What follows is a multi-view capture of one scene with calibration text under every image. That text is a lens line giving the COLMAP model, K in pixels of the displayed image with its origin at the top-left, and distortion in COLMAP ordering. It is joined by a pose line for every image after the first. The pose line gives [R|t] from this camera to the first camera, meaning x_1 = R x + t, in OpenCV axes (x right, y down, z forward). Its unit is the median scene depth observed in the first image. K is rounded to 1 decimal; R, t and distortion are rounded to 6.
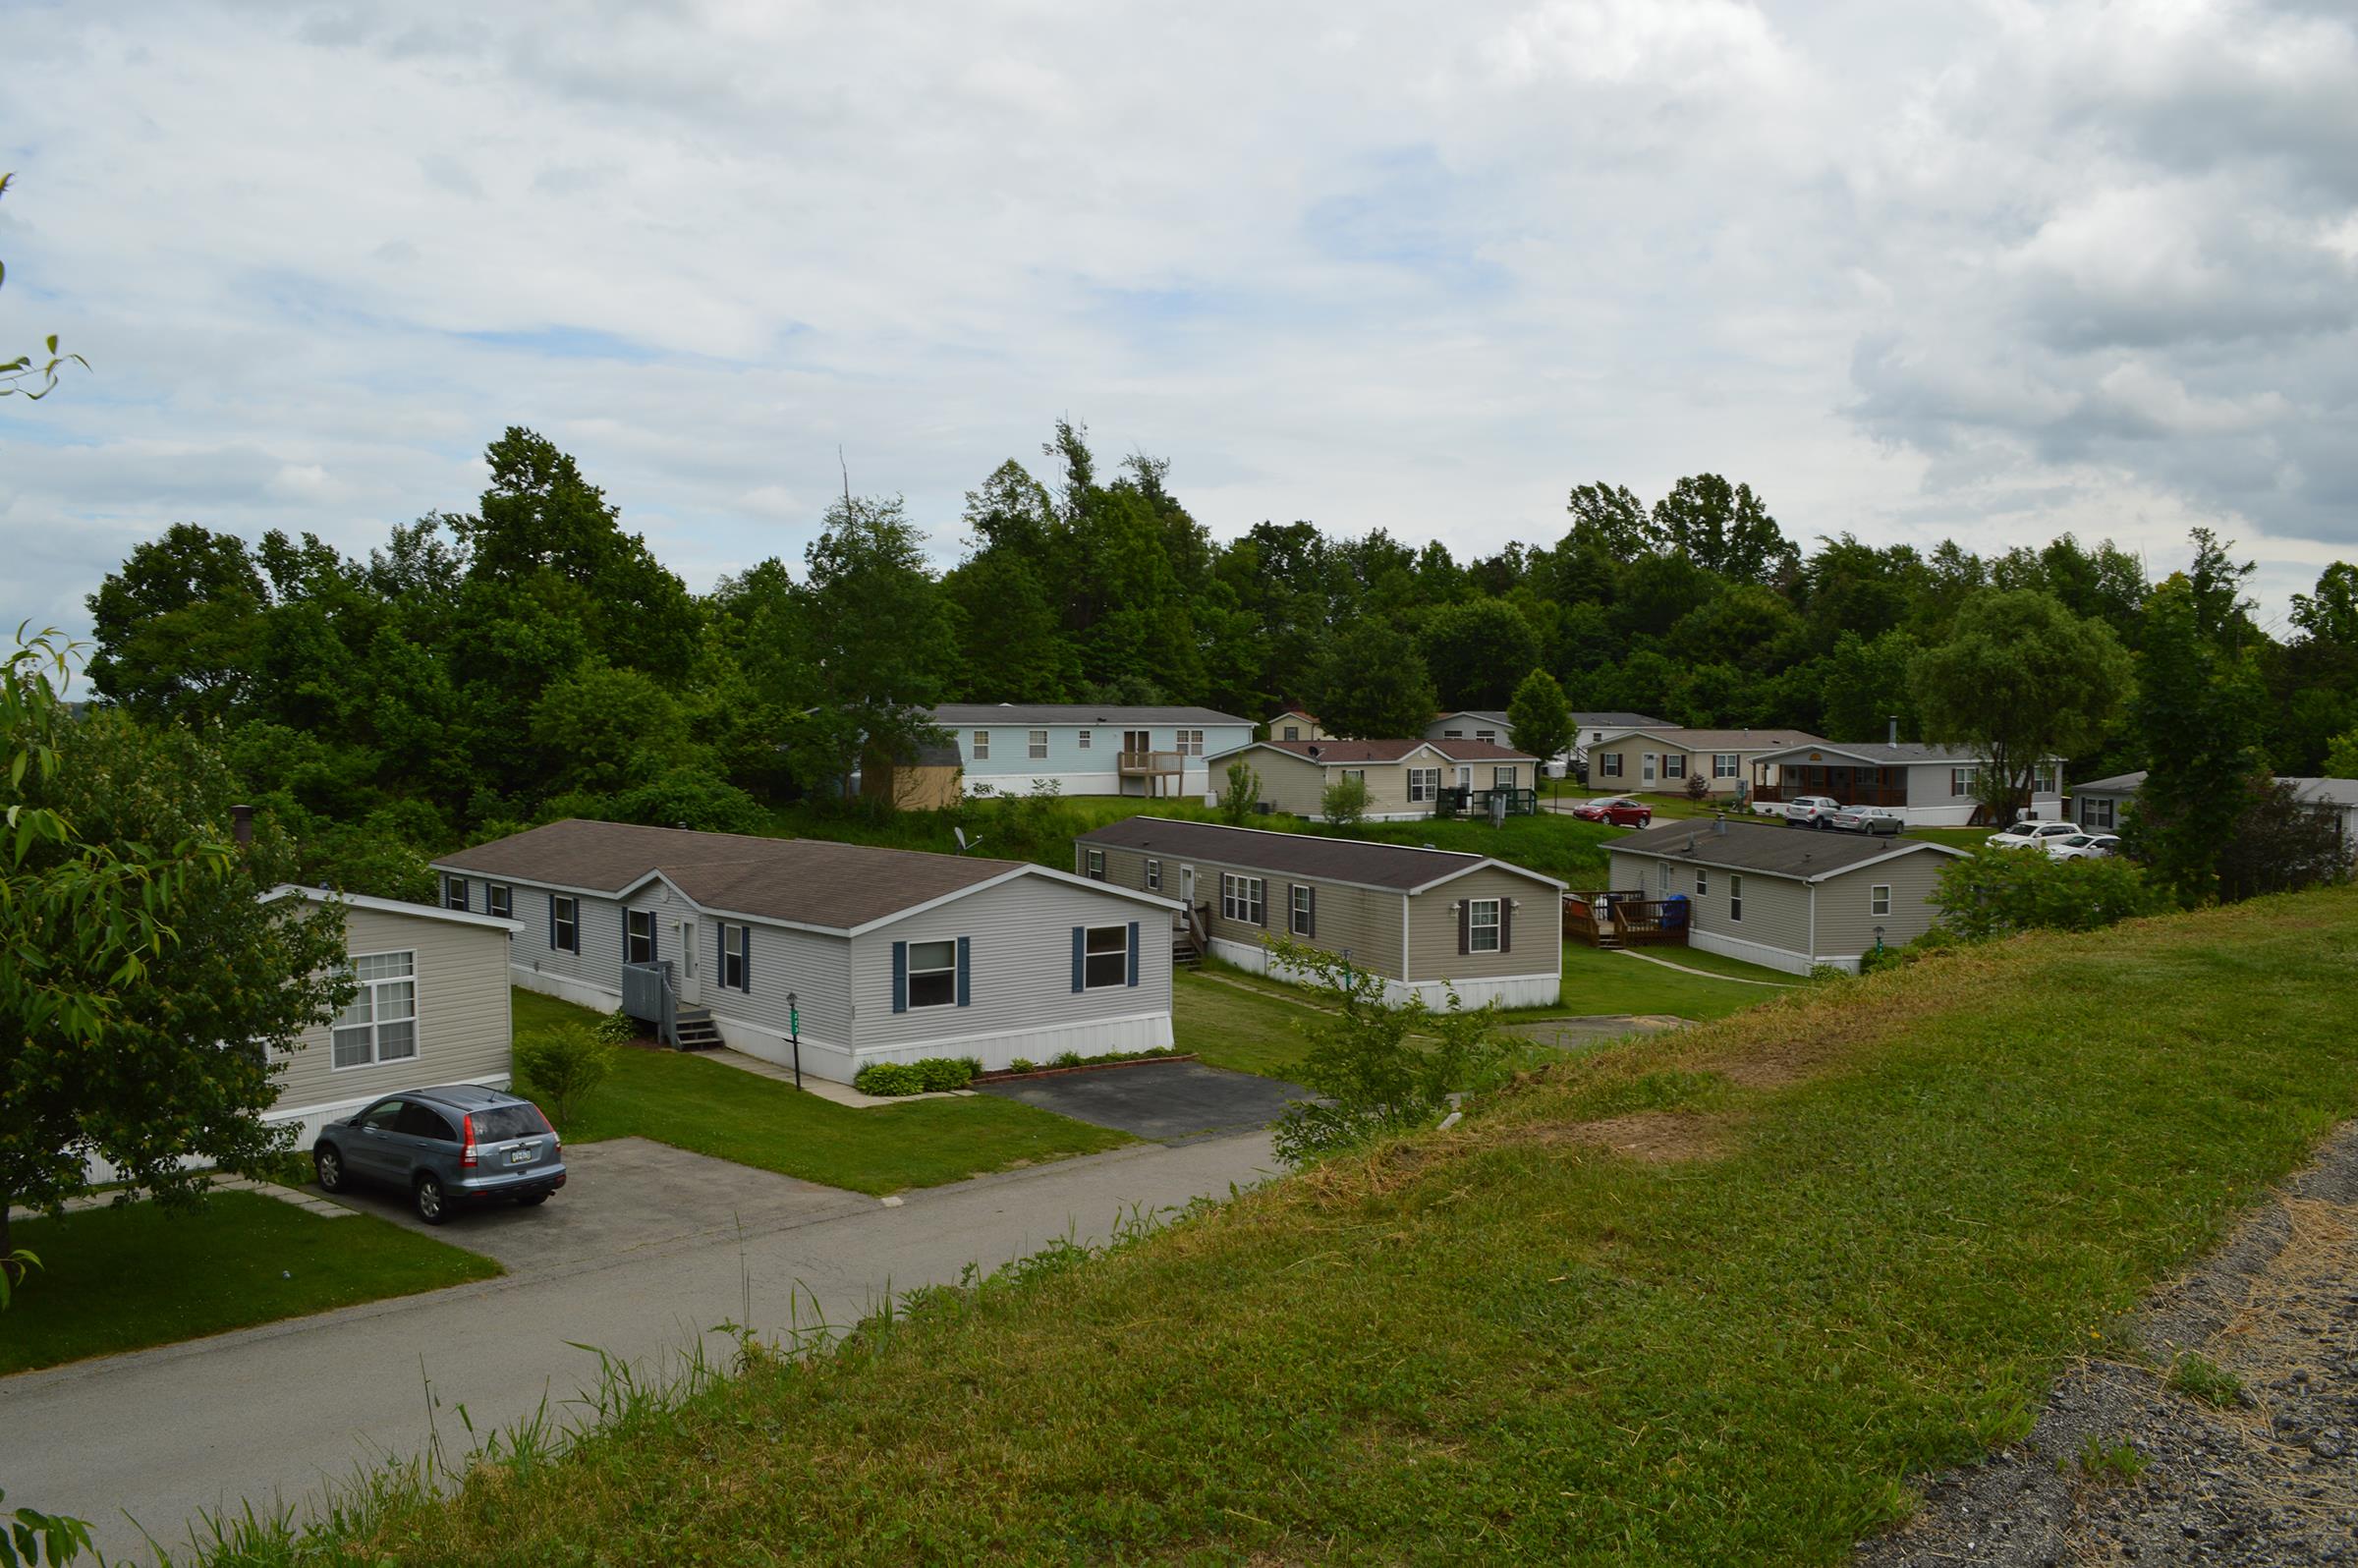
lens RADIAL K [[1897.3, 0, 1176.8], [0, 1897.3, 810.5], [0, 0, 1]] dist [-0.075373, -0.000139]
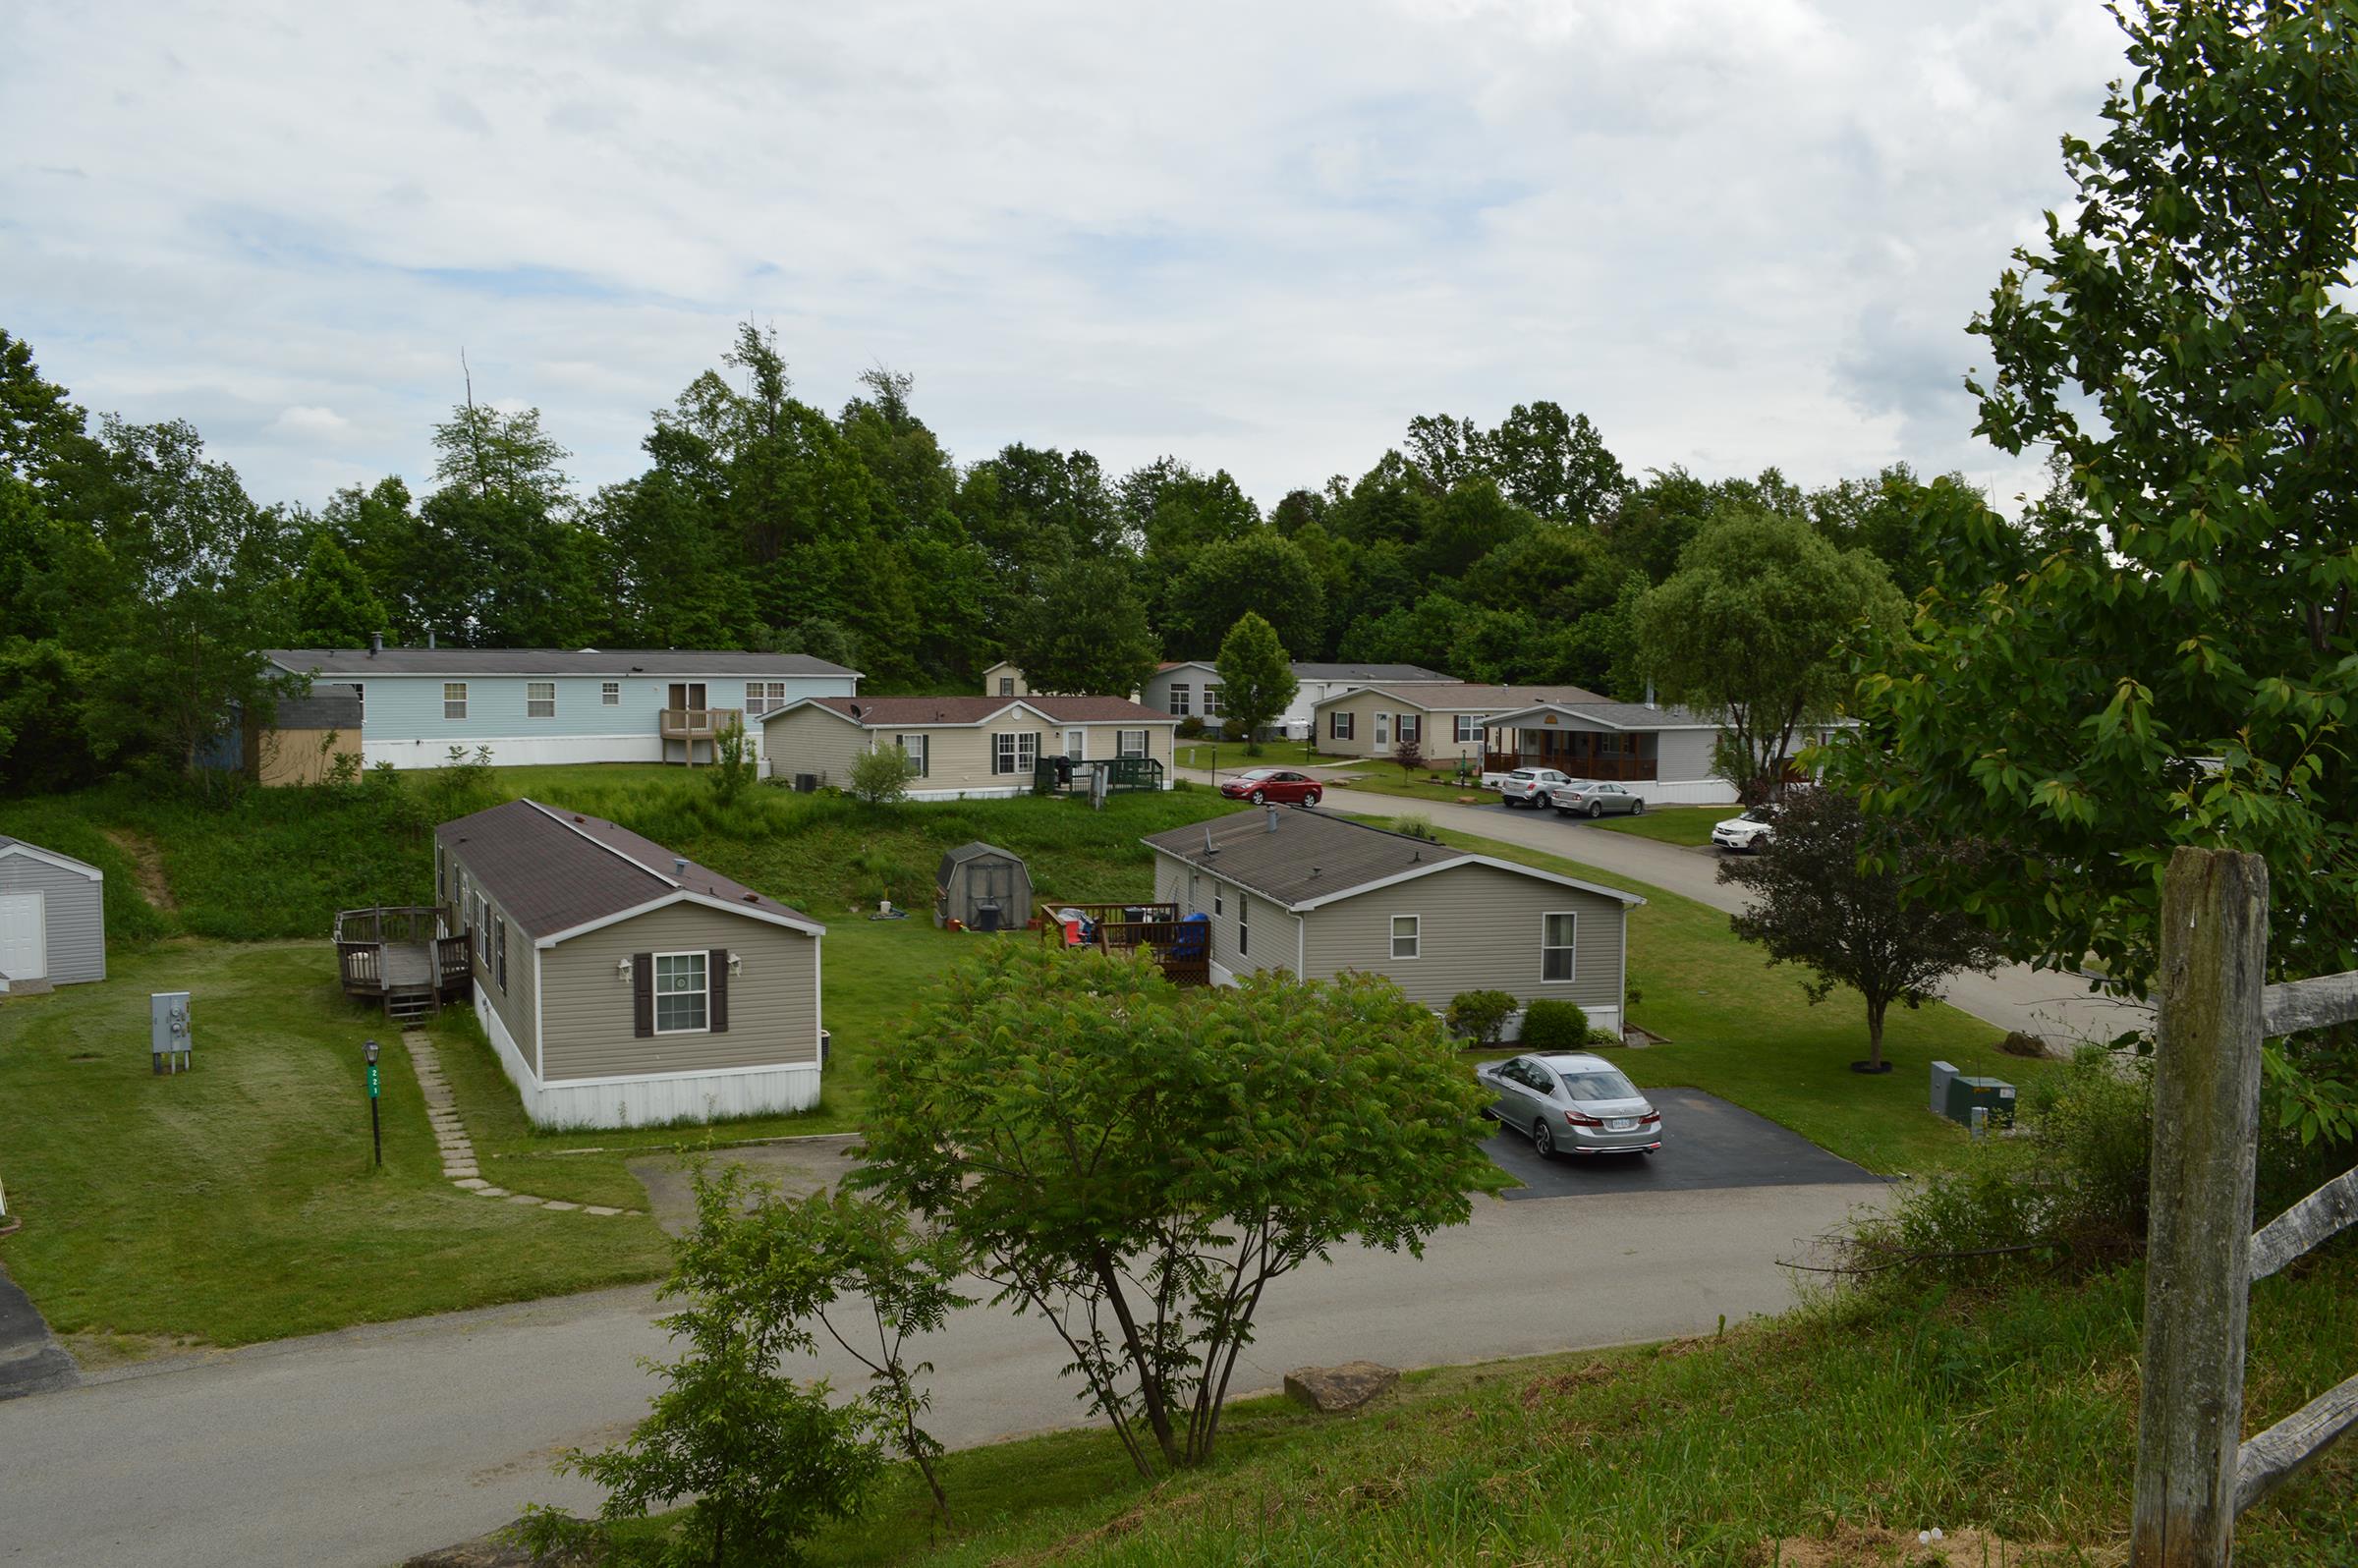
lens RADIAL K [[1897.3, 0, 1176.8], [0, 1897.3, 810.5], [0, 0, 1]] dist [-0.075373, -0.000139]
pose [[0.999618, 0.005708, 0.027048, 0.150430], [-0.006434, 0.999619, 0.026829, -0.009520], [-0.026885, -0.026992, 0.999274, 0.167458]]
